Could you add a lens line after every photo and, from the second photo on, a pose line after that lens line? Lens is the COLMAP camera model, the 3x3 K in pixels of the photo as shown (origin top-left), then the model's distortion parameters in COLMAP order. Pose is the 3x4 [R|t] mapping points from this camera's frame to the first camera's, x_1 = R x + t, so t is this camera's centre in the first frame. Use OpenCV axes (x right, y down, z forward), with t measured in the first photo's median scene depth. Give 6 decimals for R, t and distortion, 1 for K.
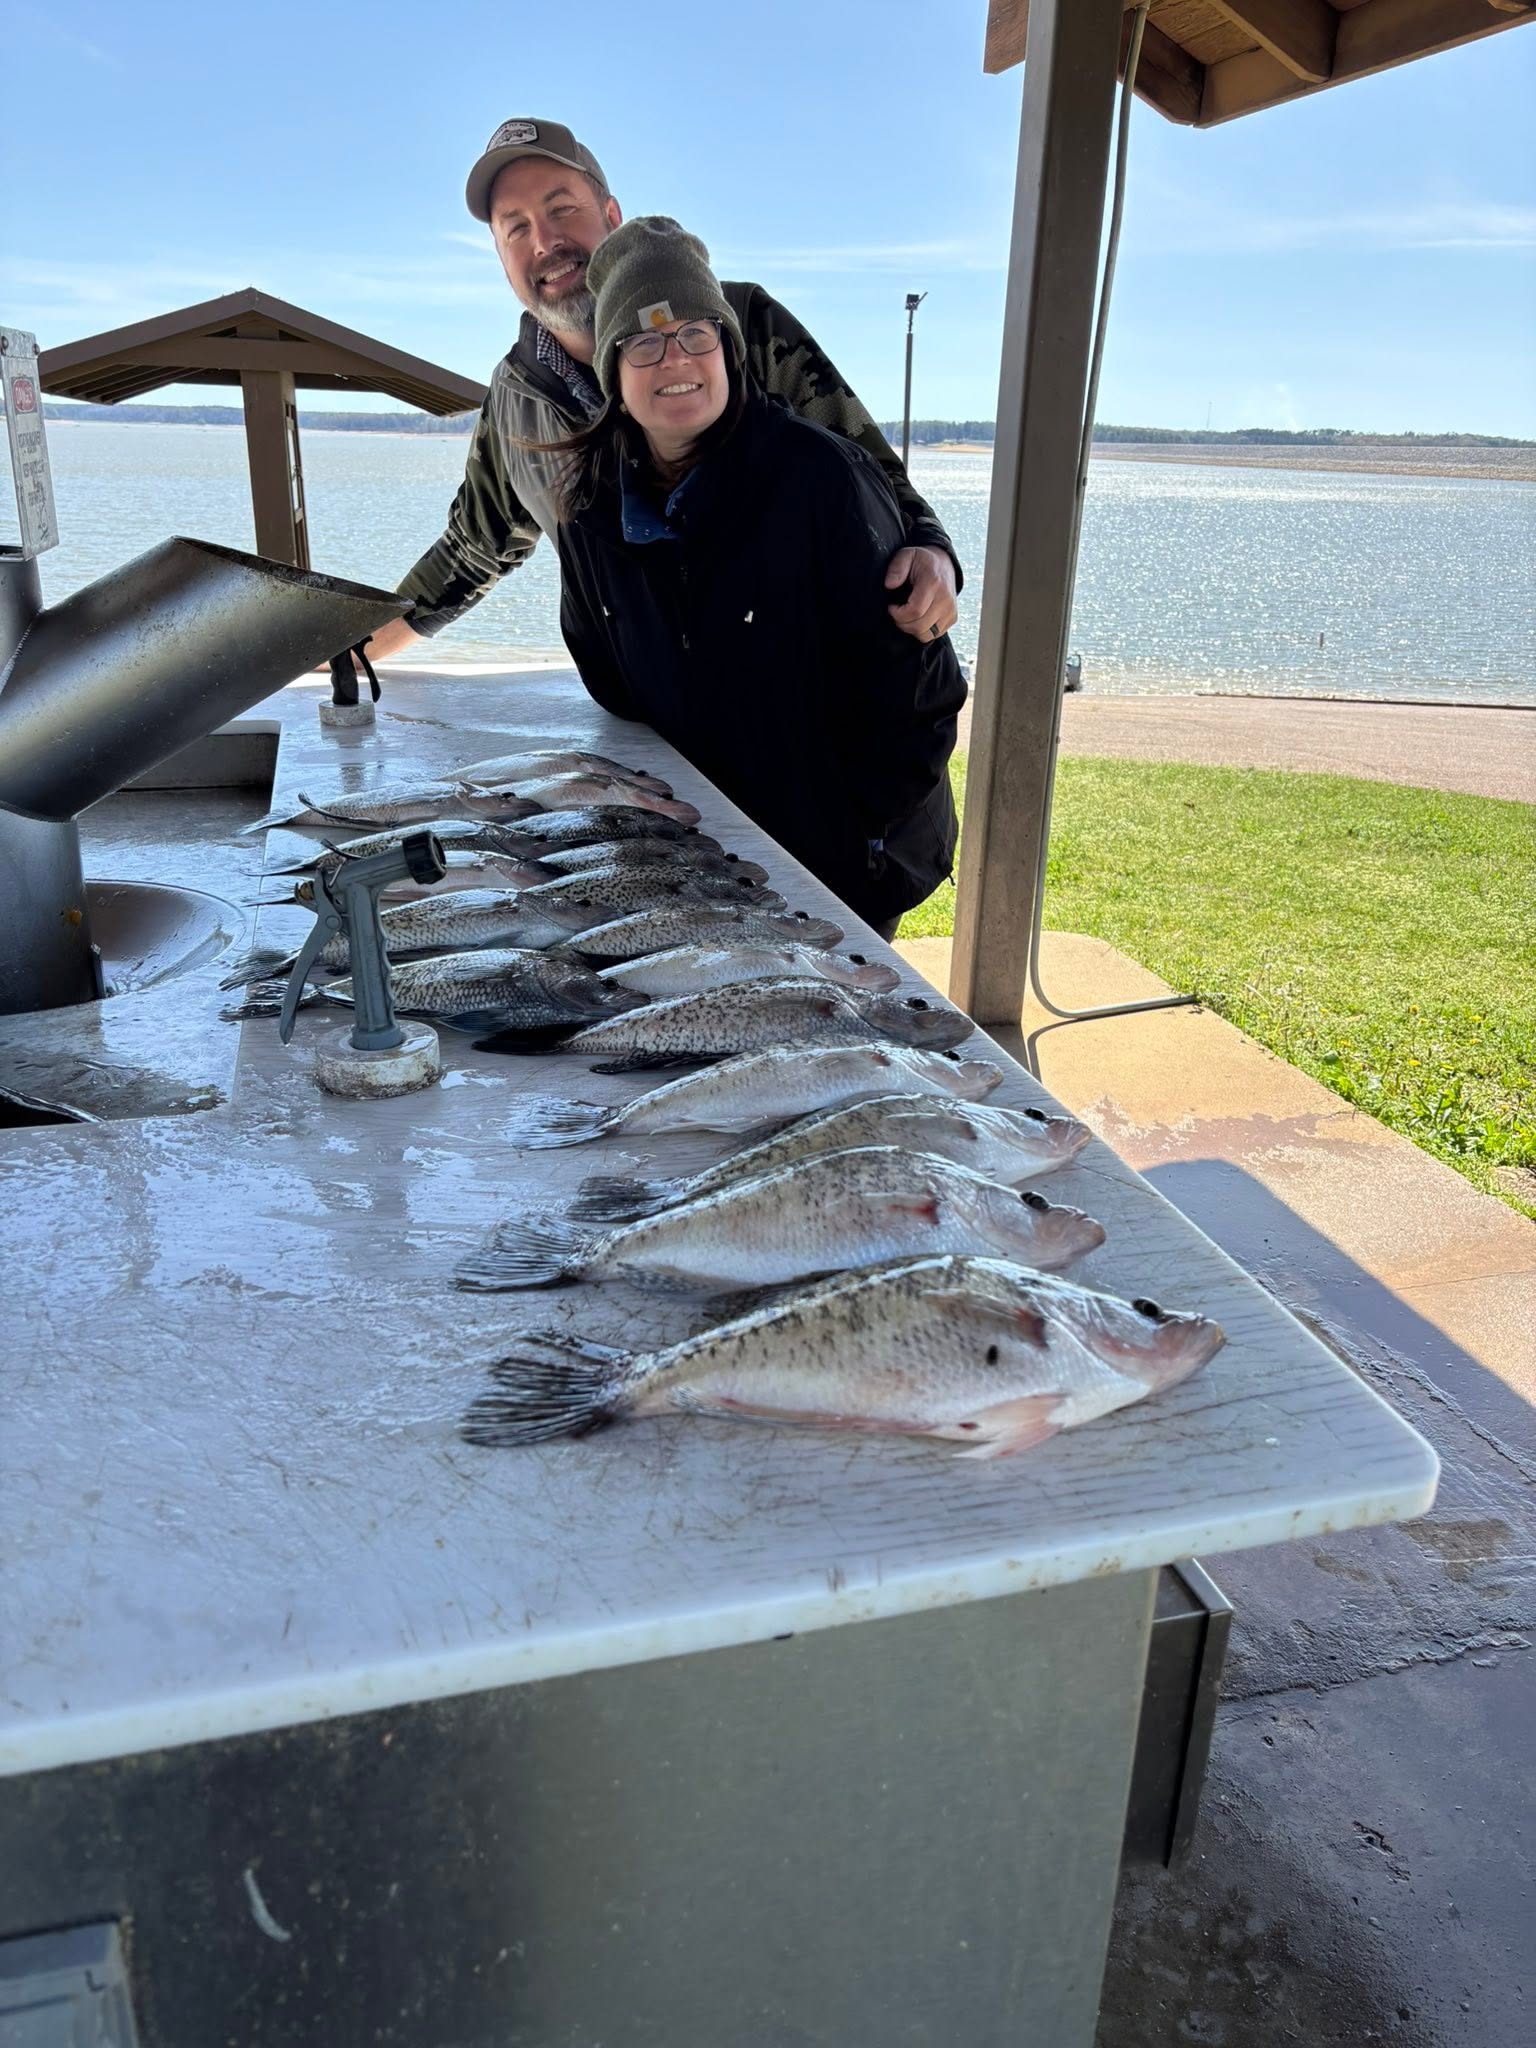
lens RADIAL K [[1562.2, 0, 783.2], [0, 1562.2, 1041.0], [0, 0, 1]] dist [0.044394, -0.059956]
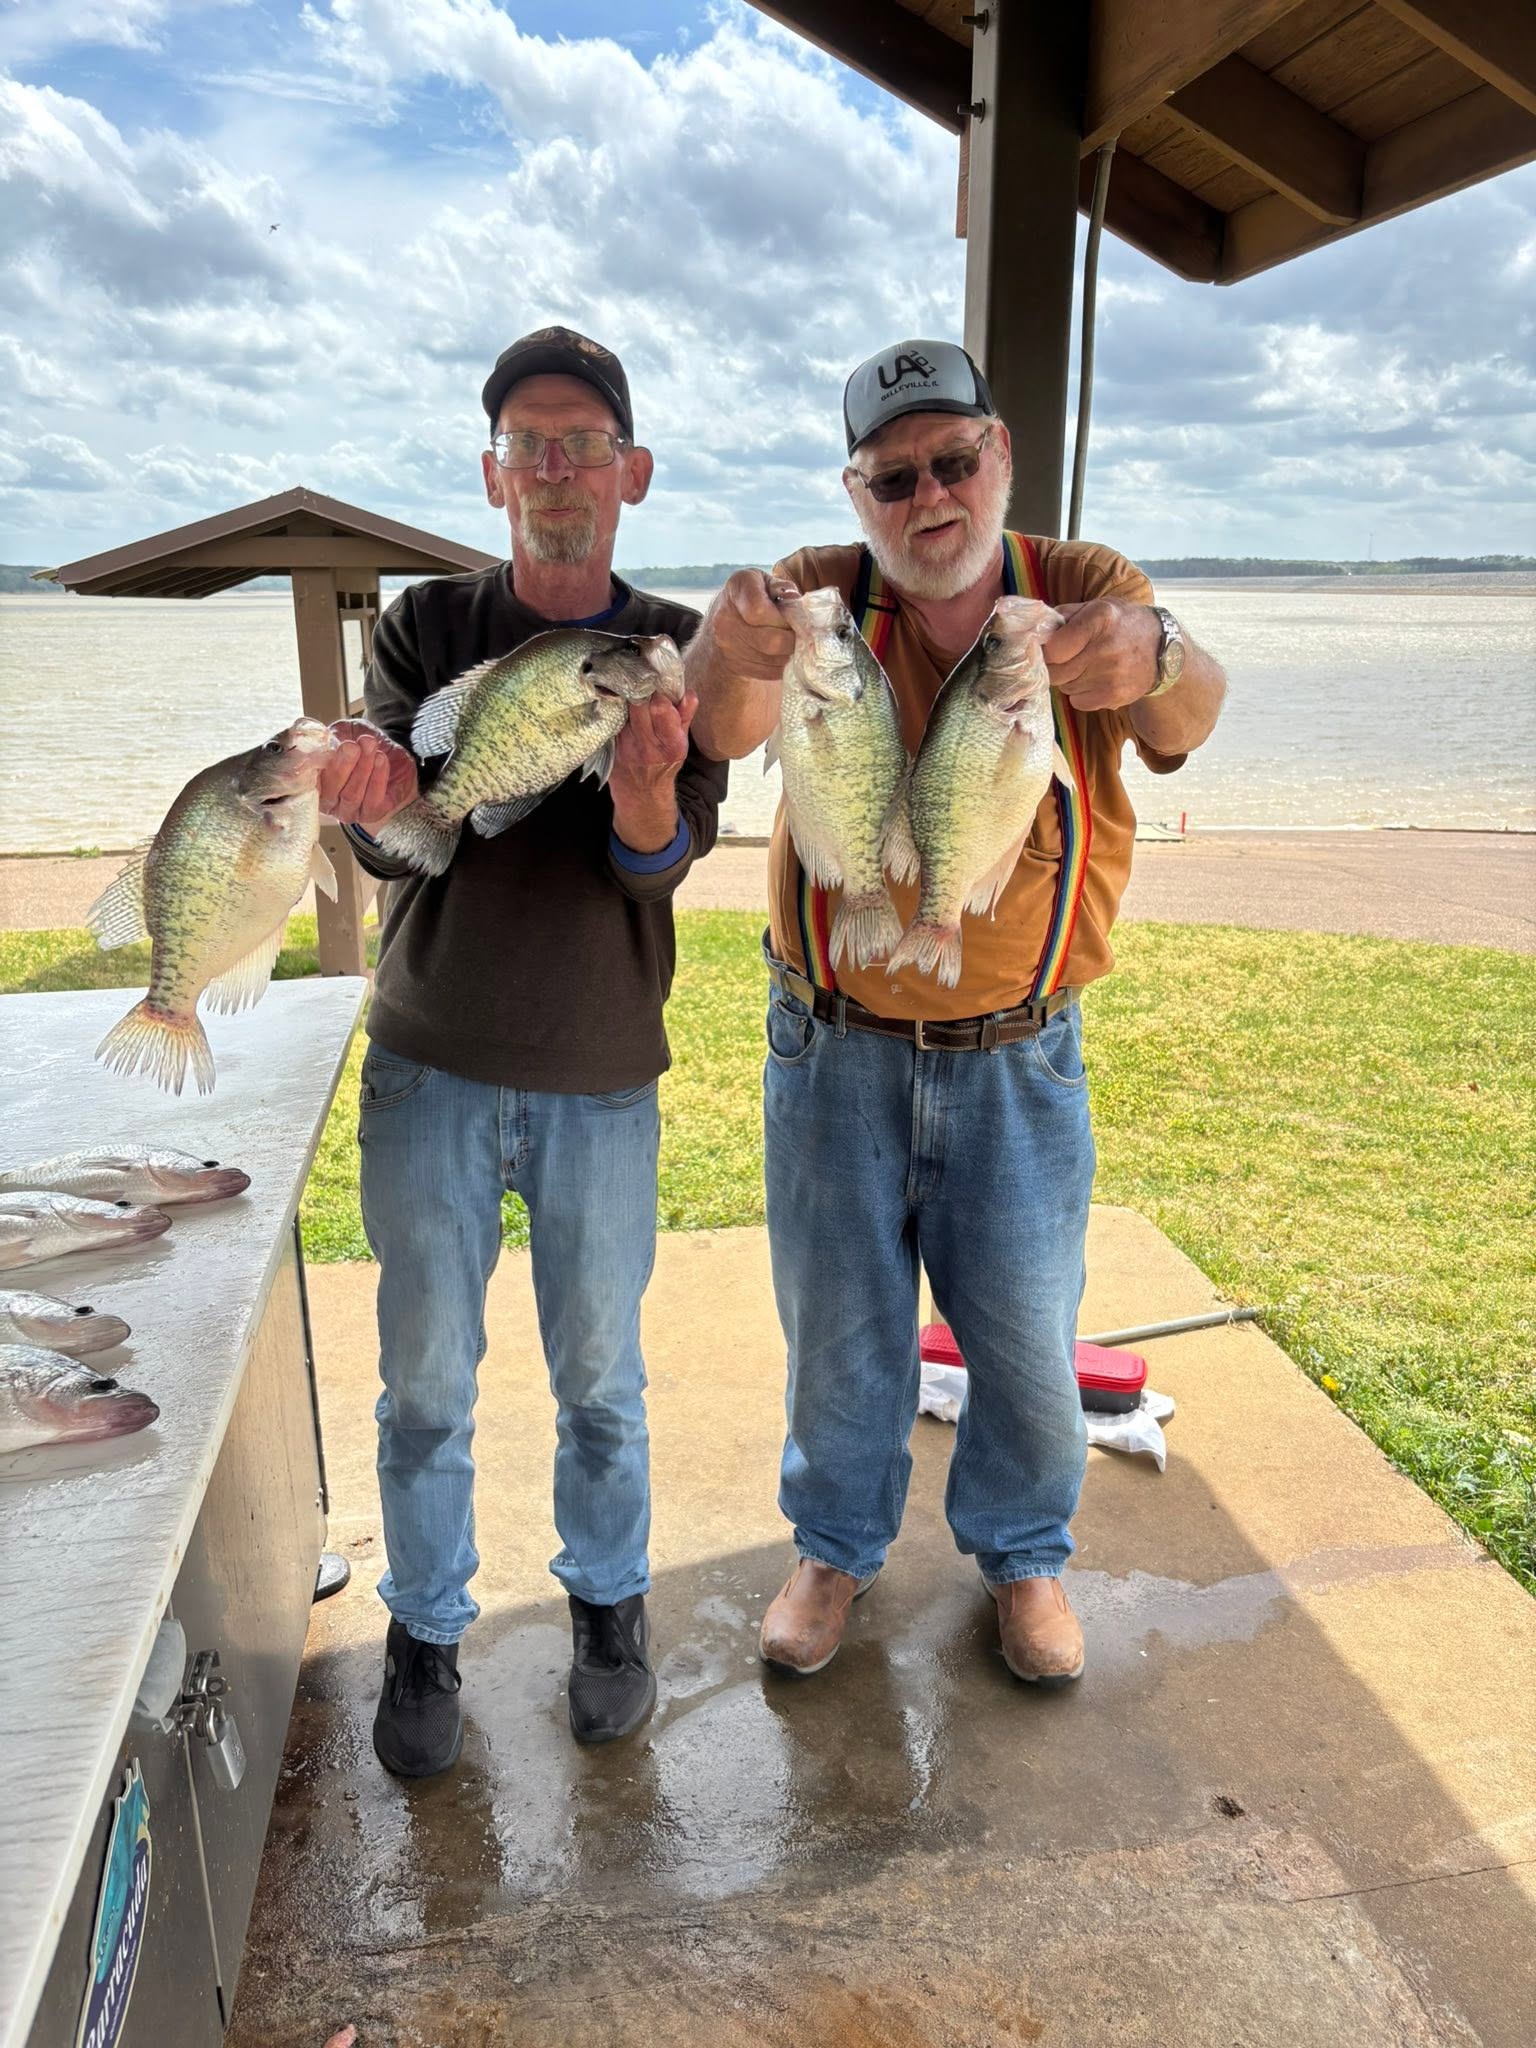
lens RADIAL K [[1562.2, 0, 784.7], [0, 1562.2, 1042.6], [0, 0, 1]] dist [0.044394, -0.059956]
pose [[0.994929, -0.004149, -0.100497, 0.119860], [-0.004243, 0.996528, -0.083145, -0.105414], [0.100493, 0.083150, 0.991457, 0.176133]]
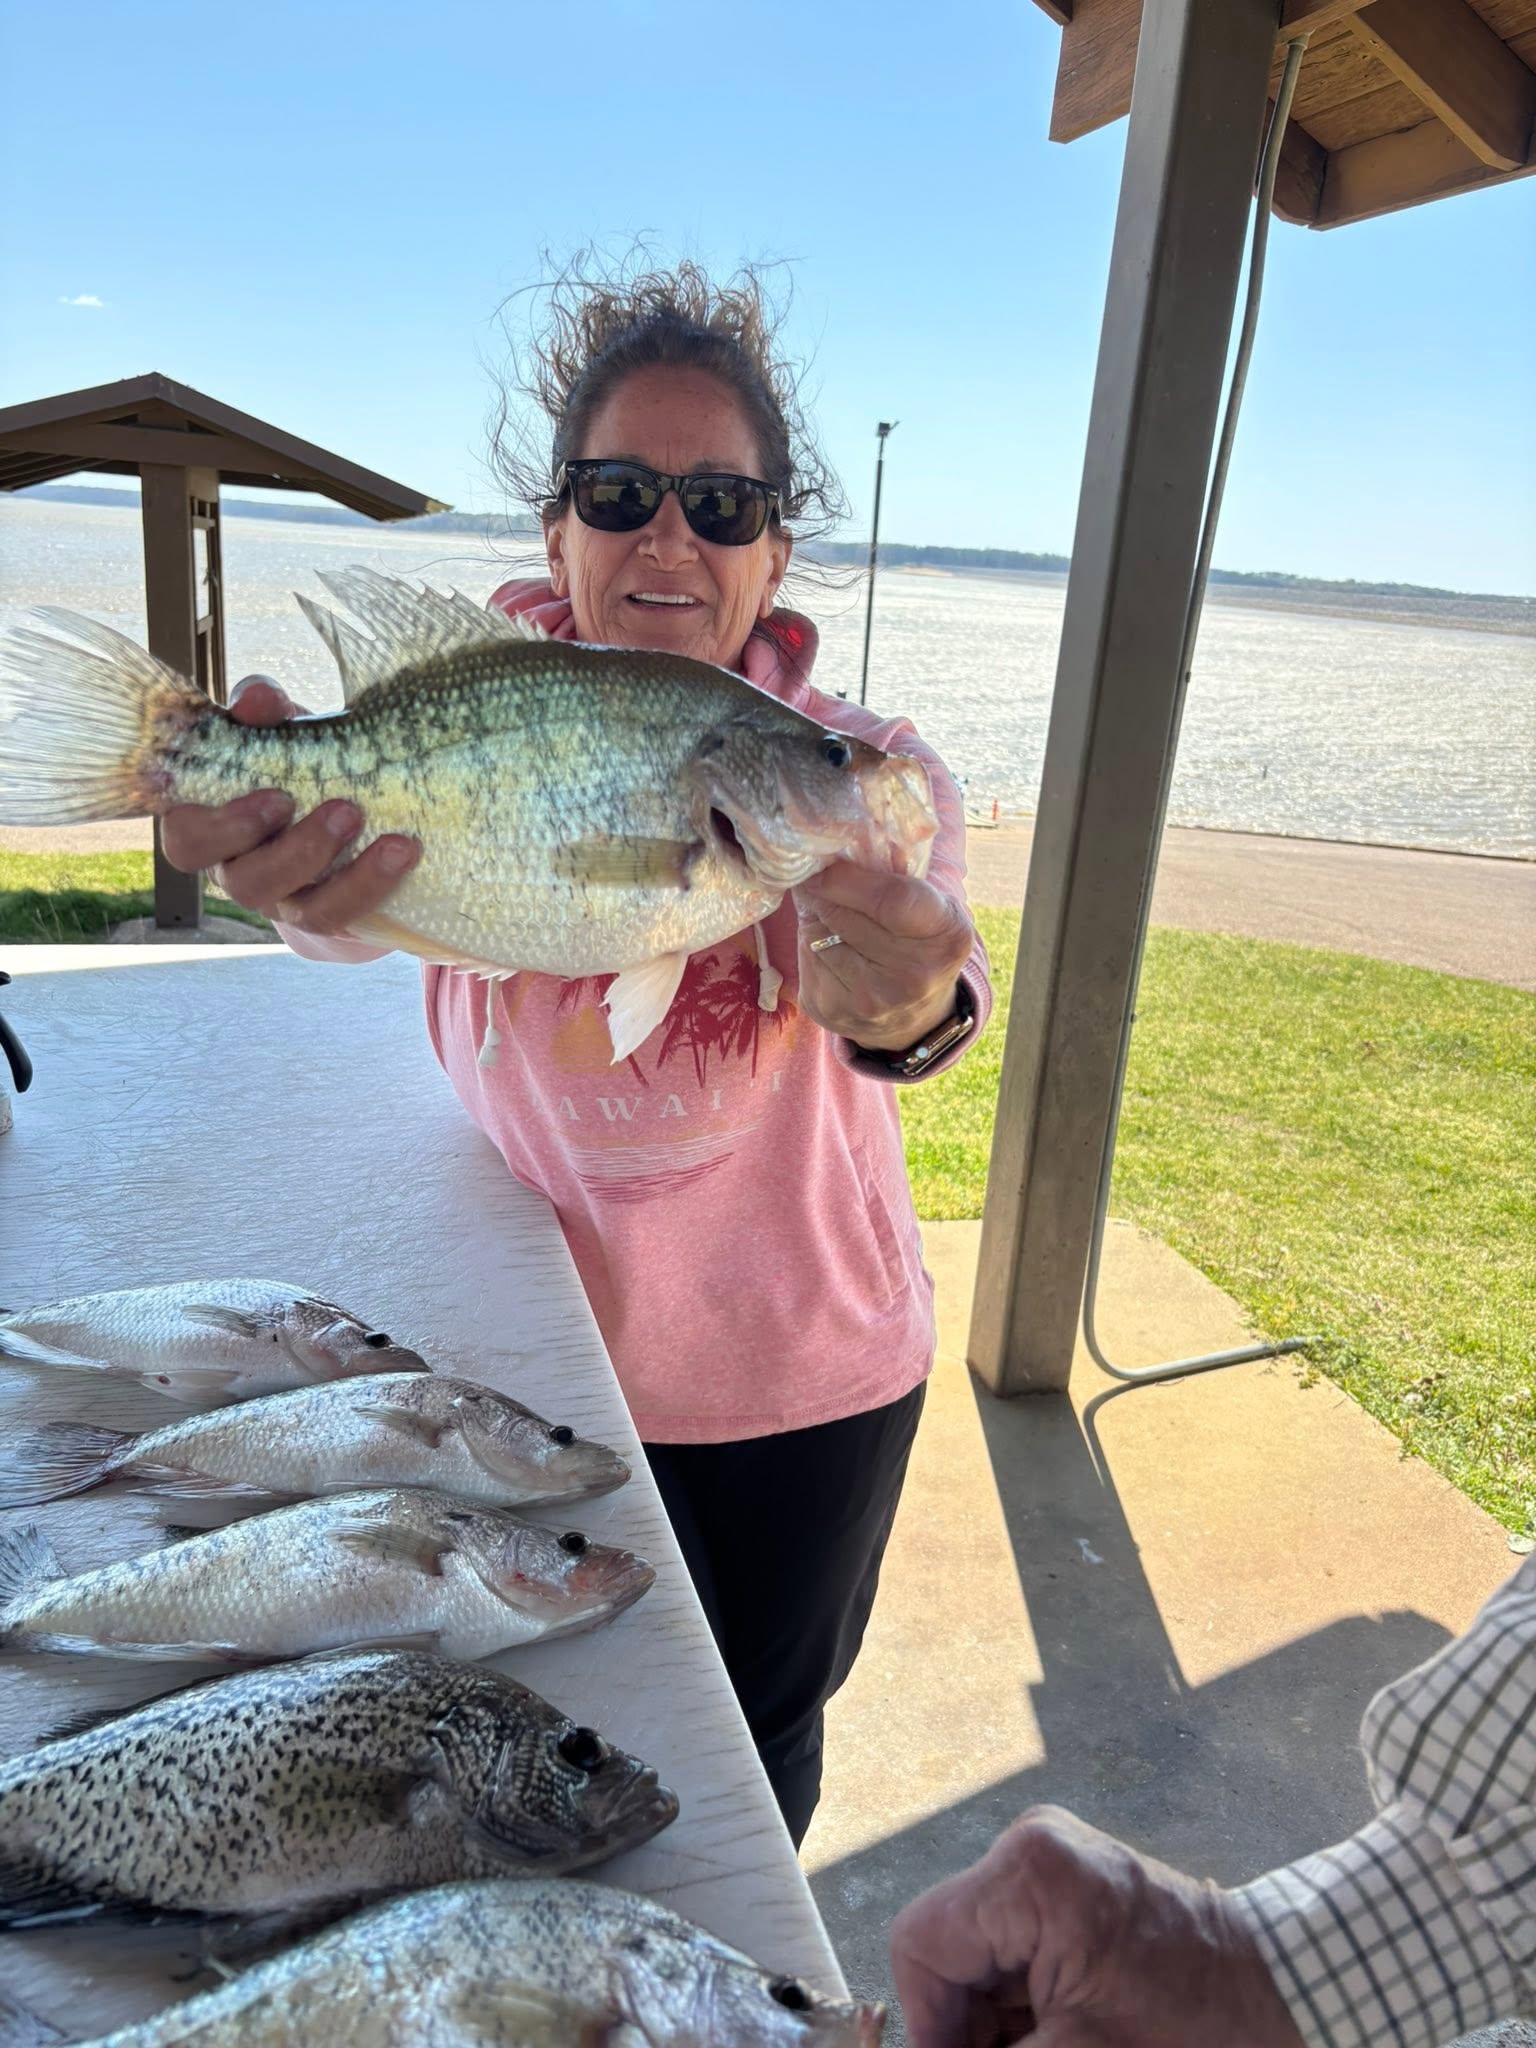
lens RADIAL K [[1562.2, 0, 796.8], [0, 1562.2, 1044.1], [0, 0, 1]] dist [0.044394, -0.059956]
pose [[0.998404, 0.037639, 0.042094, -0.011577], [-0.034860, 0.997283, -0.064902, -0.124858], [-0.044423, 0.063331, 0.997003, 0.274868]]
